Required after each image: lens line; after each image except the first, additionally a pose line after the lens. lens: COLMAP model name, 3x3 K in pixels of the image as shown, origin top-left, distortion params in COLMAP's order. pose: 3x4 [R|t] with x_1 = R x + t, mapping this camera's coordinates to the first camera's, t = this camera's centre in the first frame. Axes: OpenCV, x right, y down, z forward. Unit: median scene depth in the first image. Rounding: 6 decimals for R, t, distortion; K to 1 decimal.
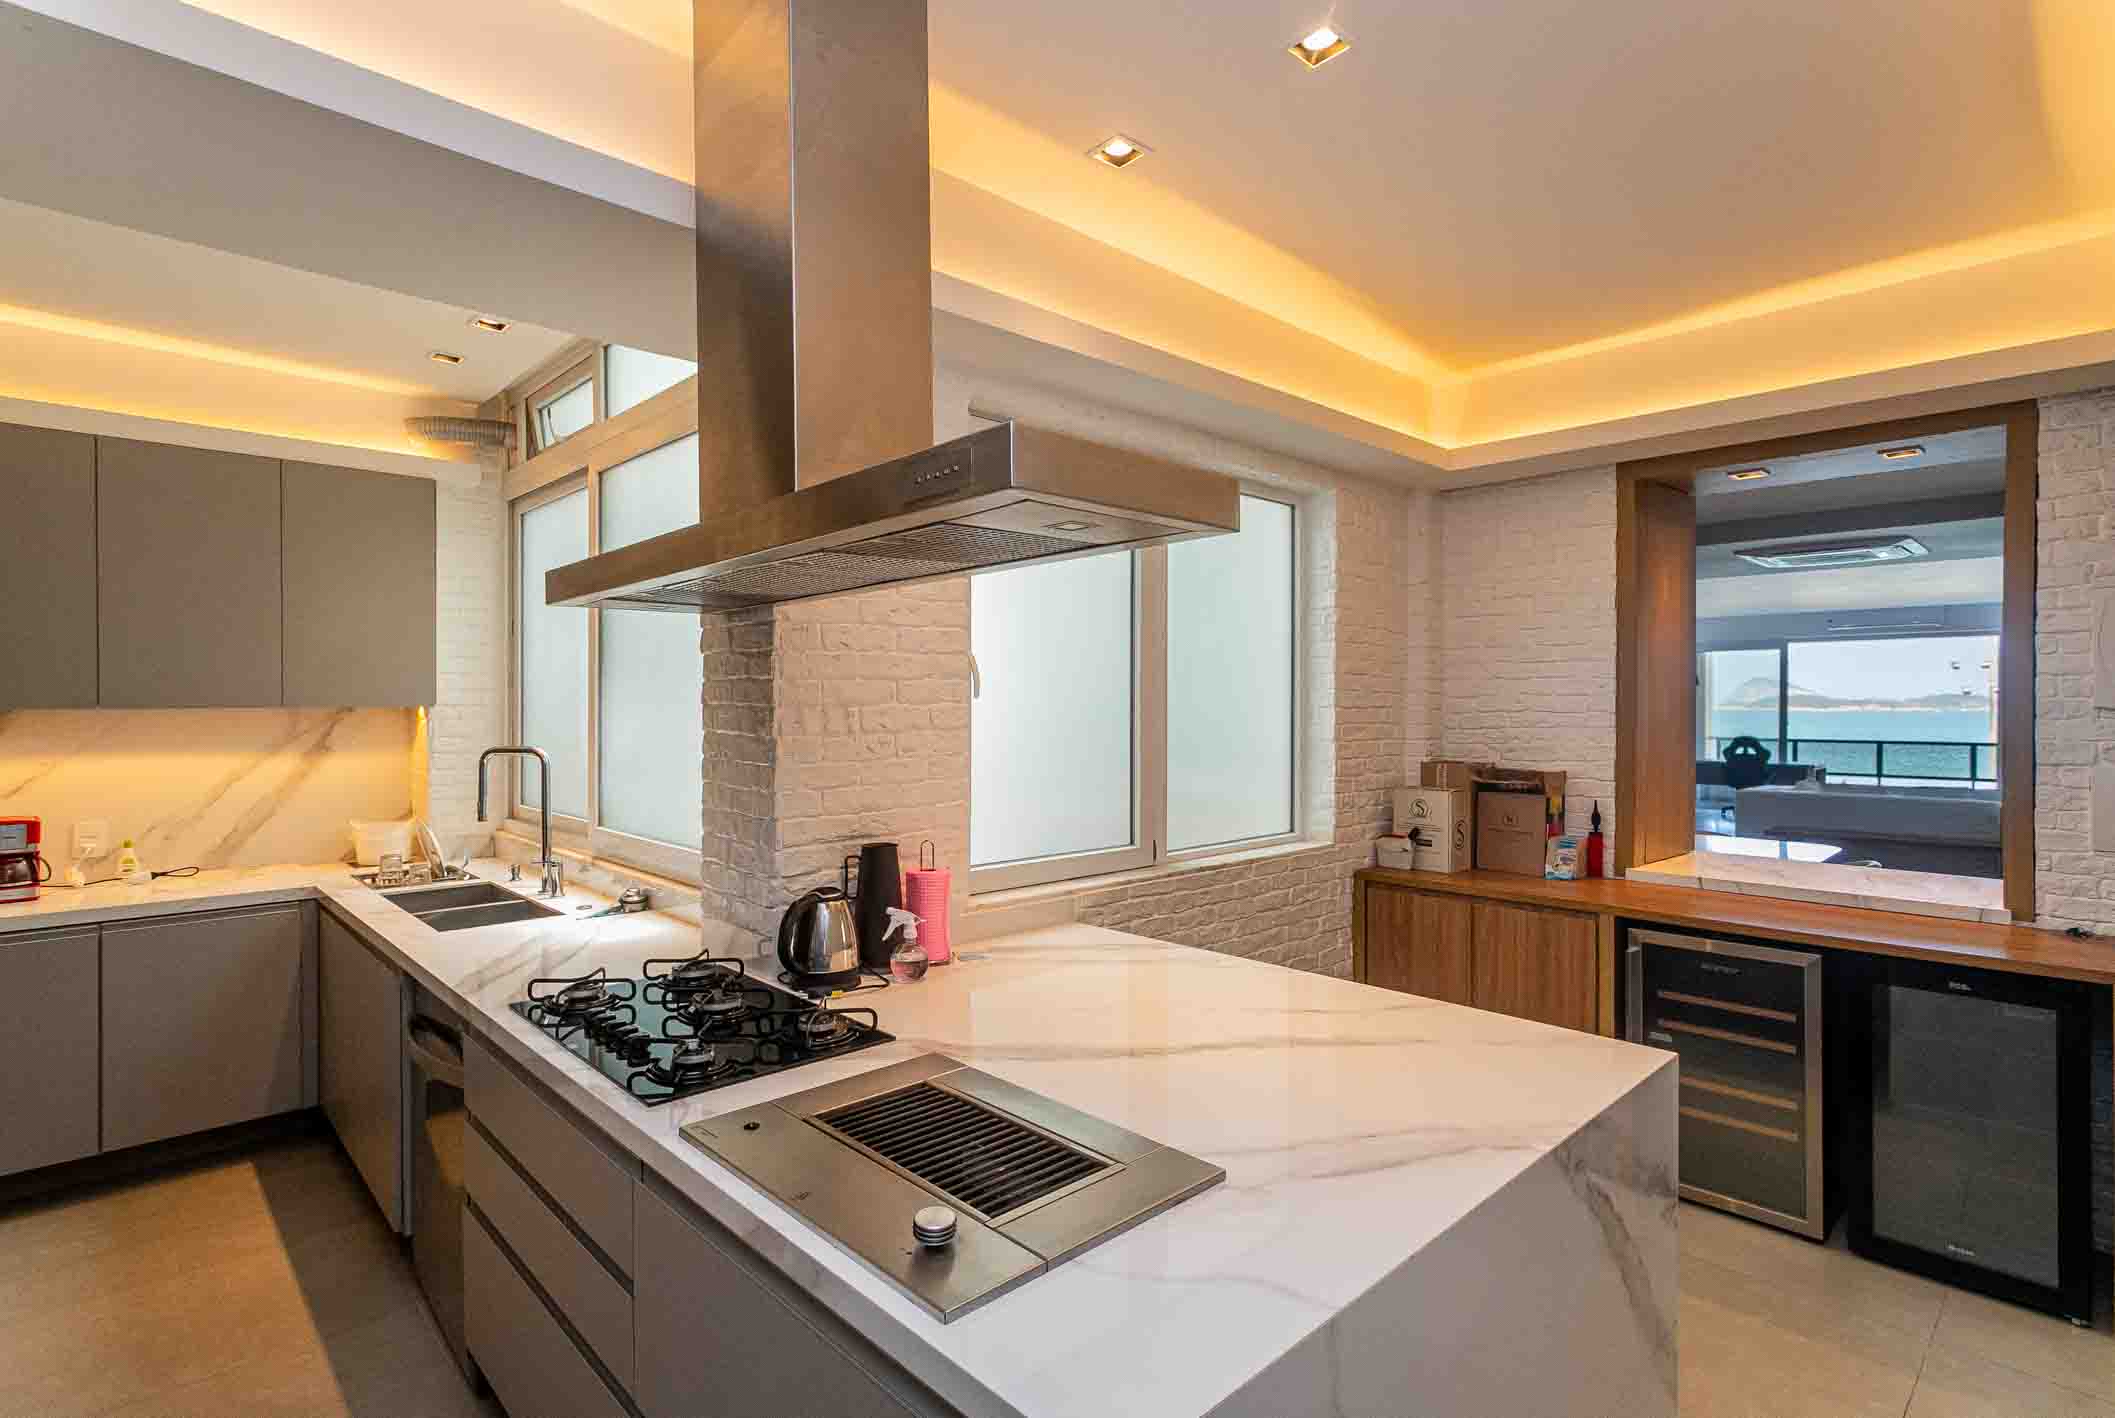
lens RADIAL K [[1021.5, 0, 1059.2], [0, 1021.5, 699.8], [0, 0, 1]] dist [0.000961, 0.001196]
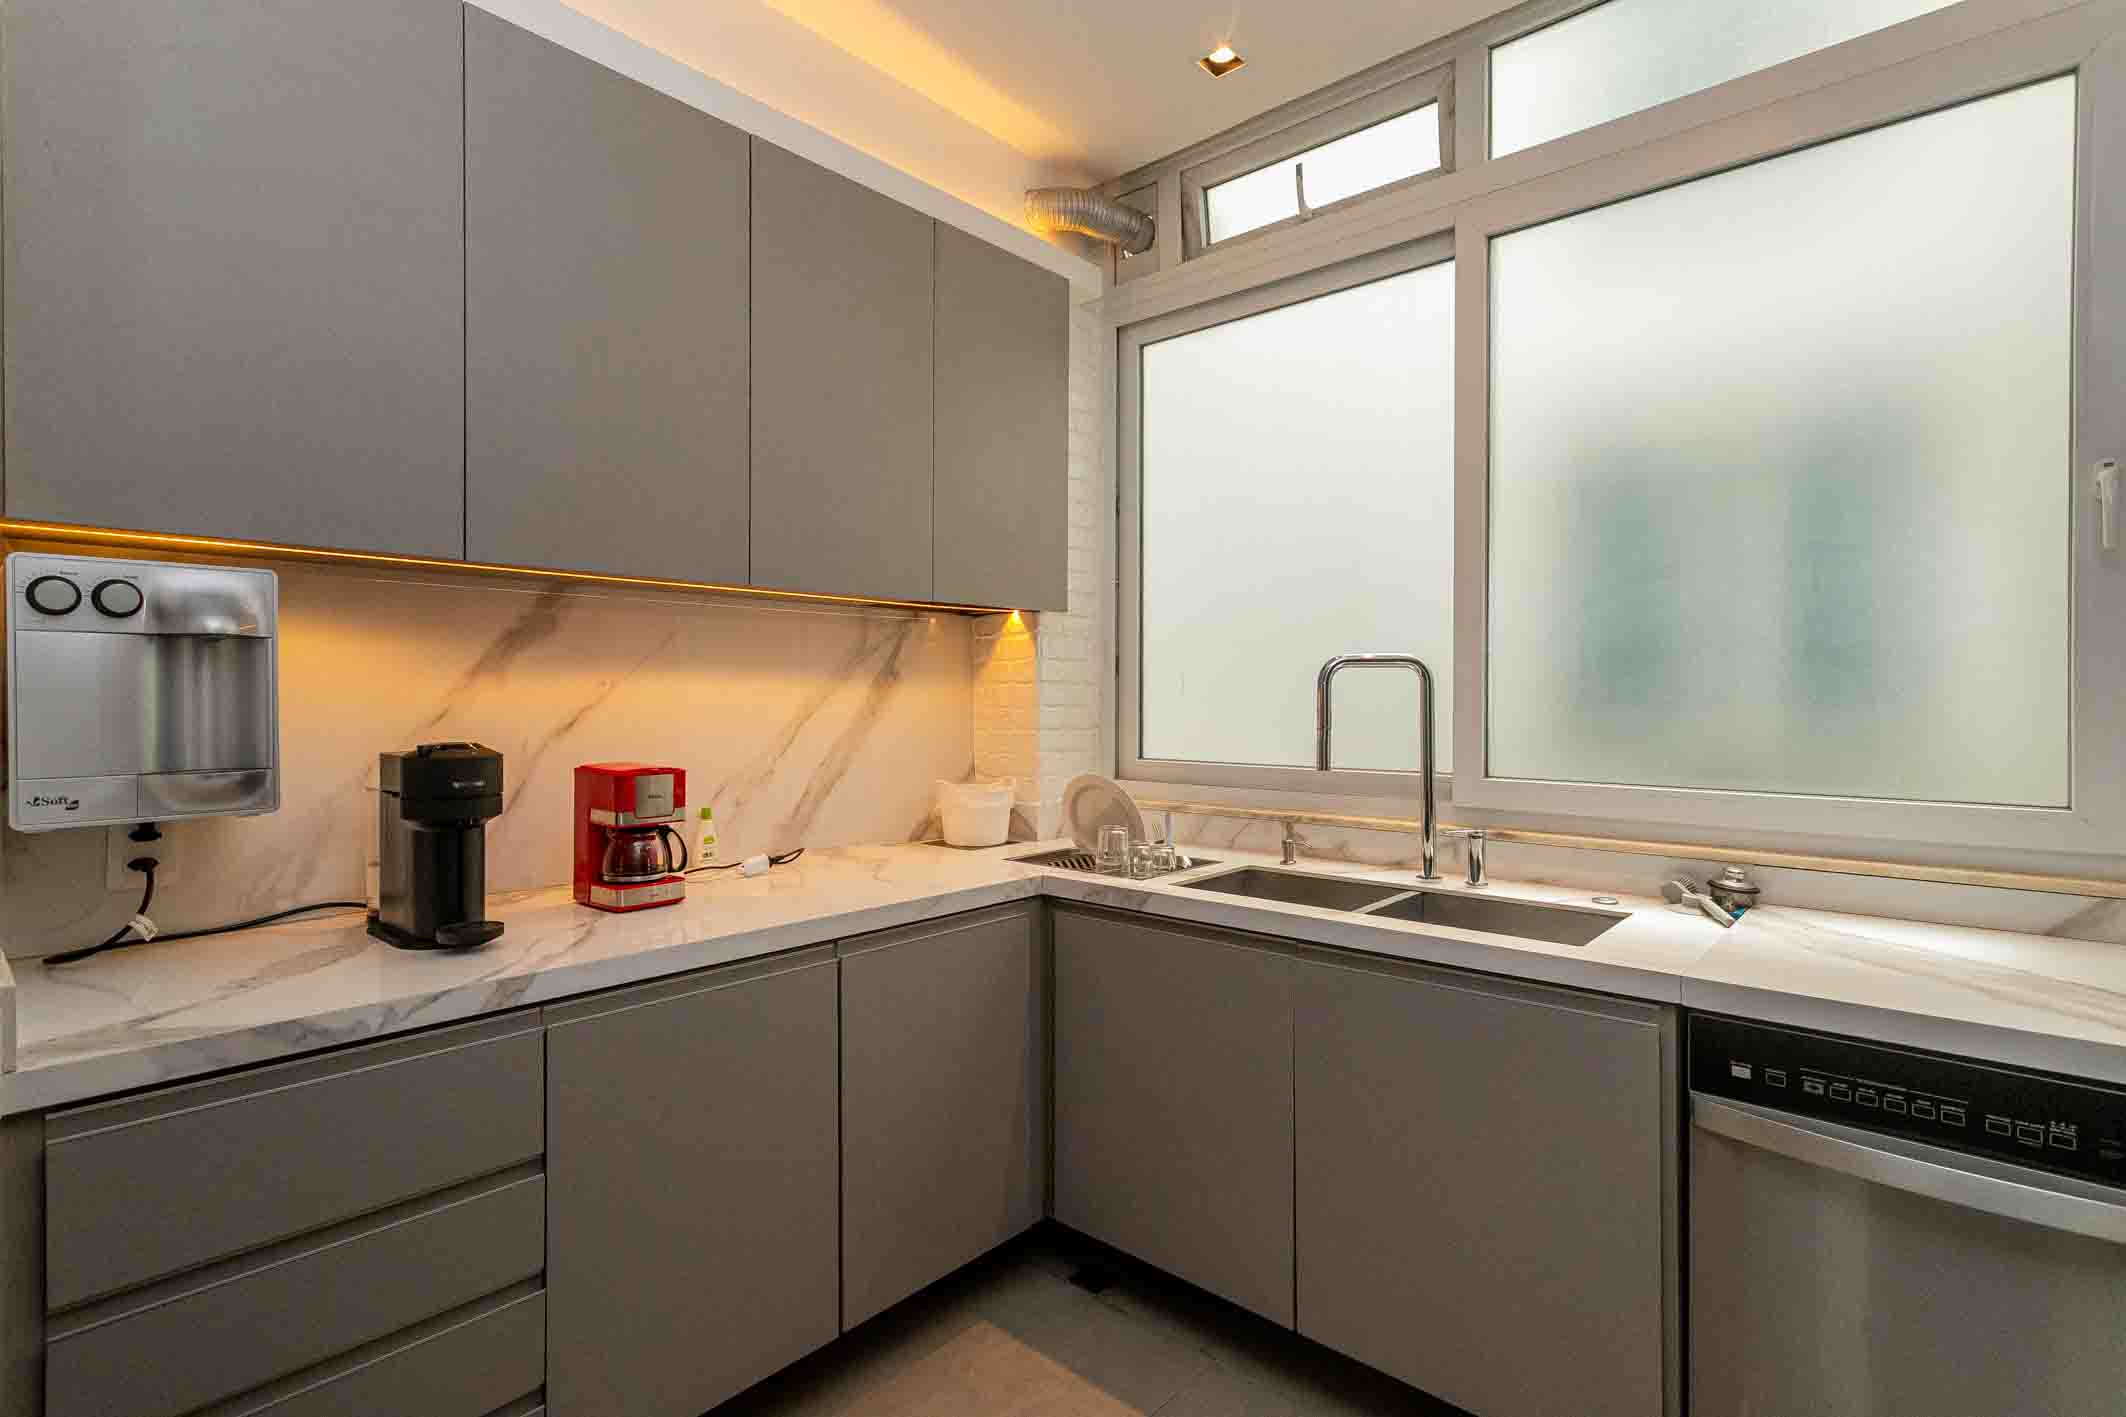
lens RADIAL K [[1026.8, 0, 1064.7], [0, 1026.8, 699.2], [0, 0, 1]] dist [0.000961, 0.001196]
pose [[0.997012, -0.000024, 0.077247, -1.058243], [-0.000309, 0.999991, 0.004299, 0.097398], [-0.077246, -0.004310, 0.997003, 0.506154]]
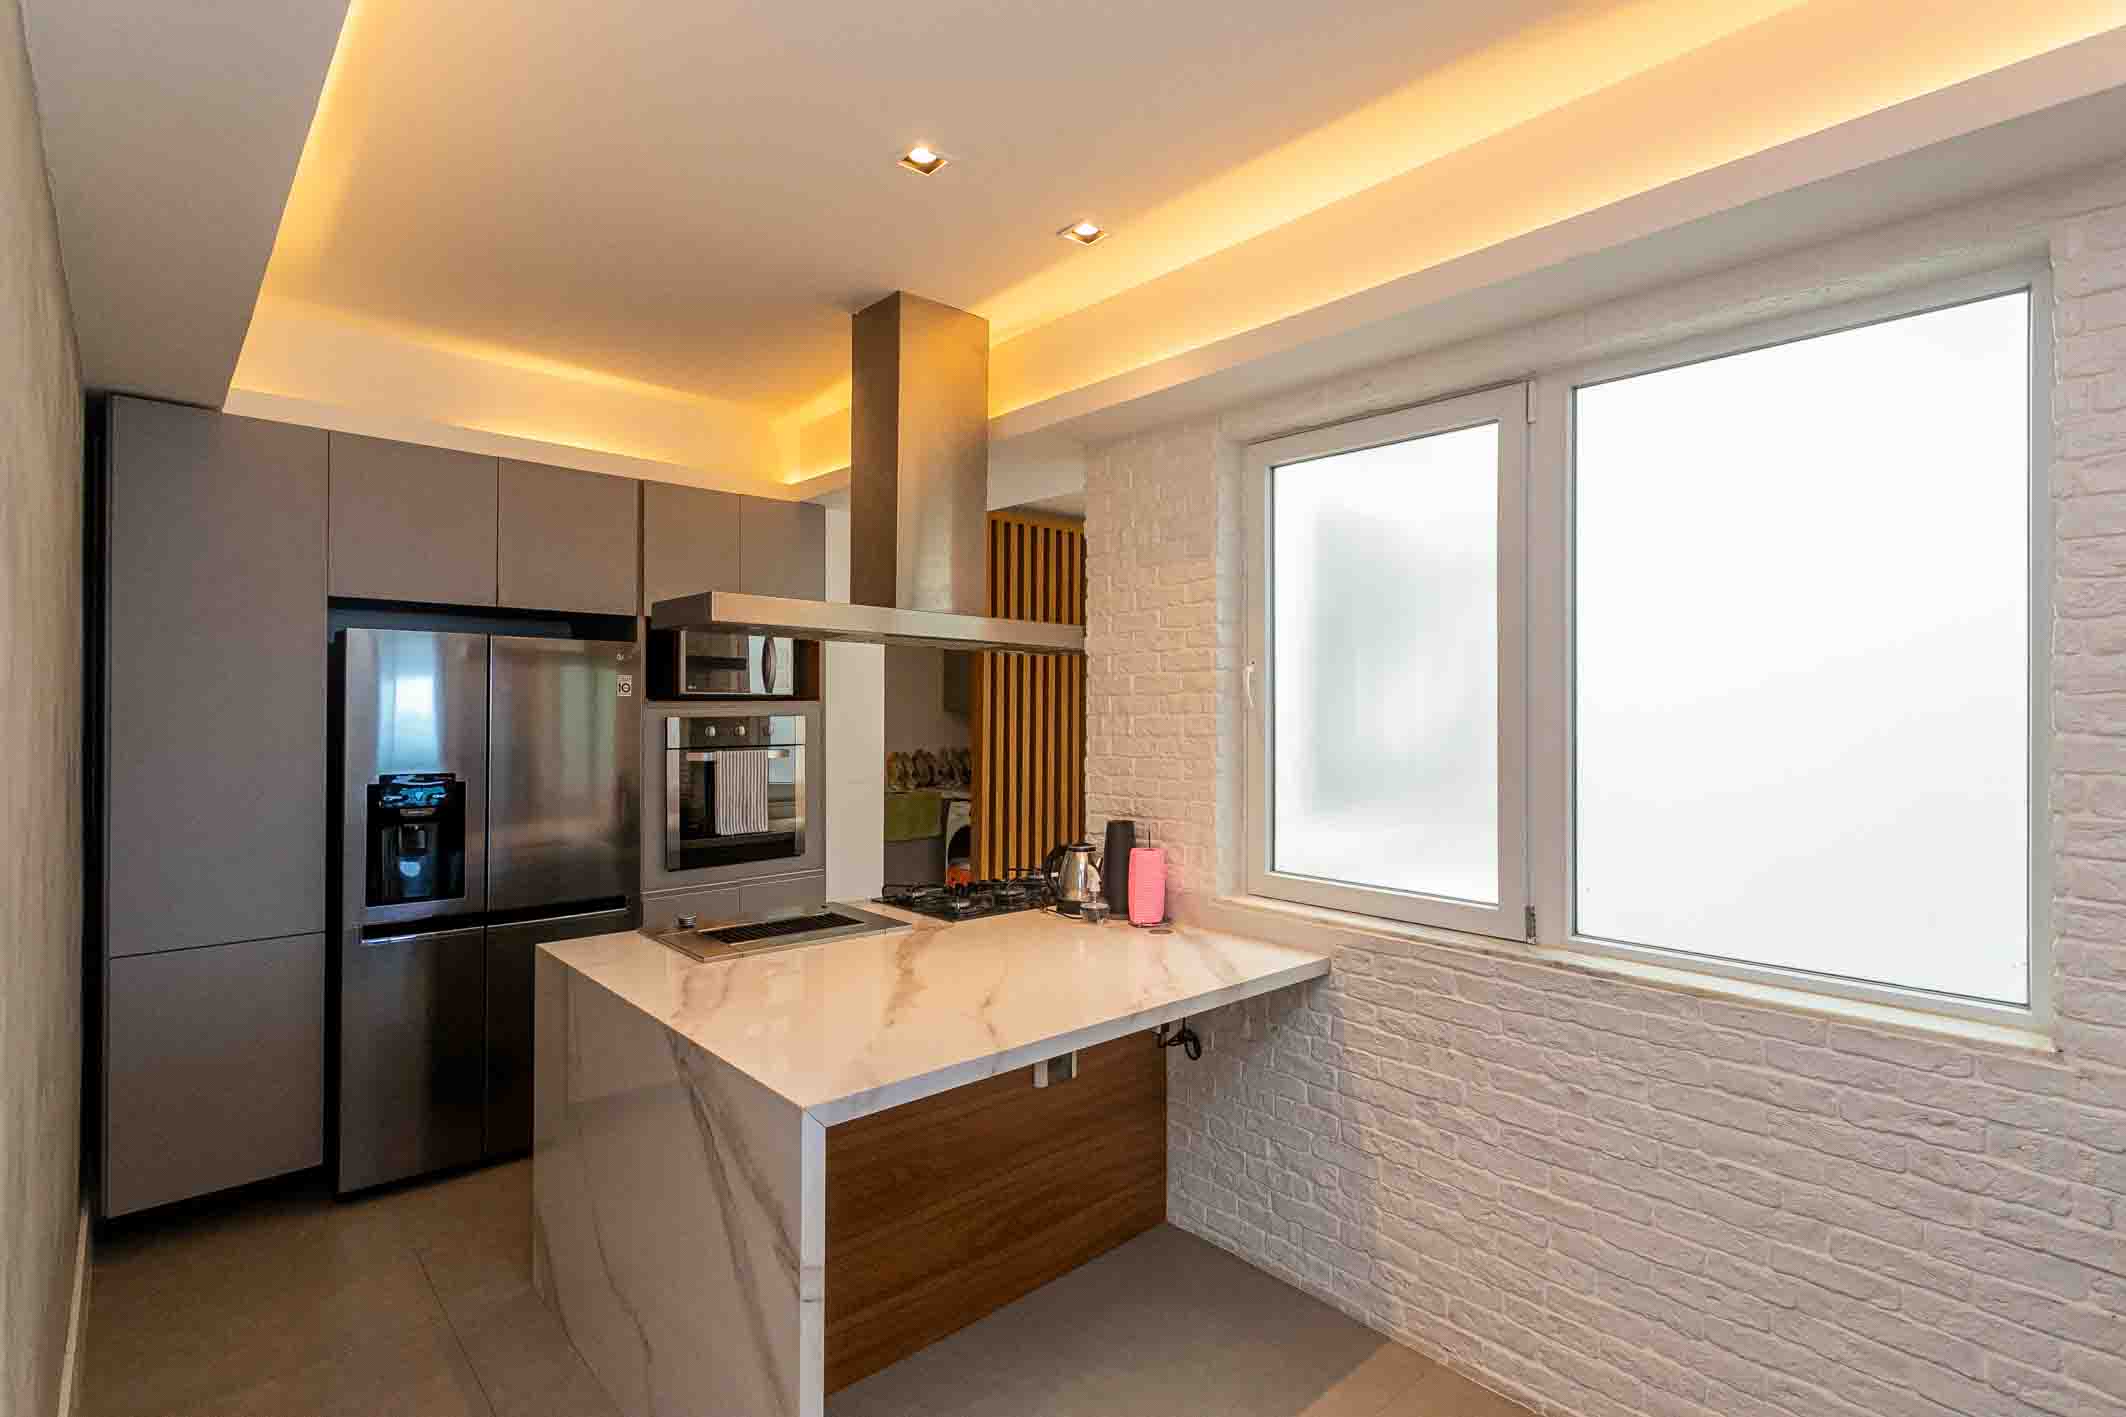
lens RADIAL K [[1026.8, 0, 1064.7], [0, 1026.8, 699.2], [0, 0, 1]] dist [0.000961, 0.001196]
pose [[-0.001576, -0.006848, -0.999975, 1.187134], [-0.010623, 0.999920, -0.006831, -0.004473], [0.999942, 0.010611, -0.001649, 0.968669]]
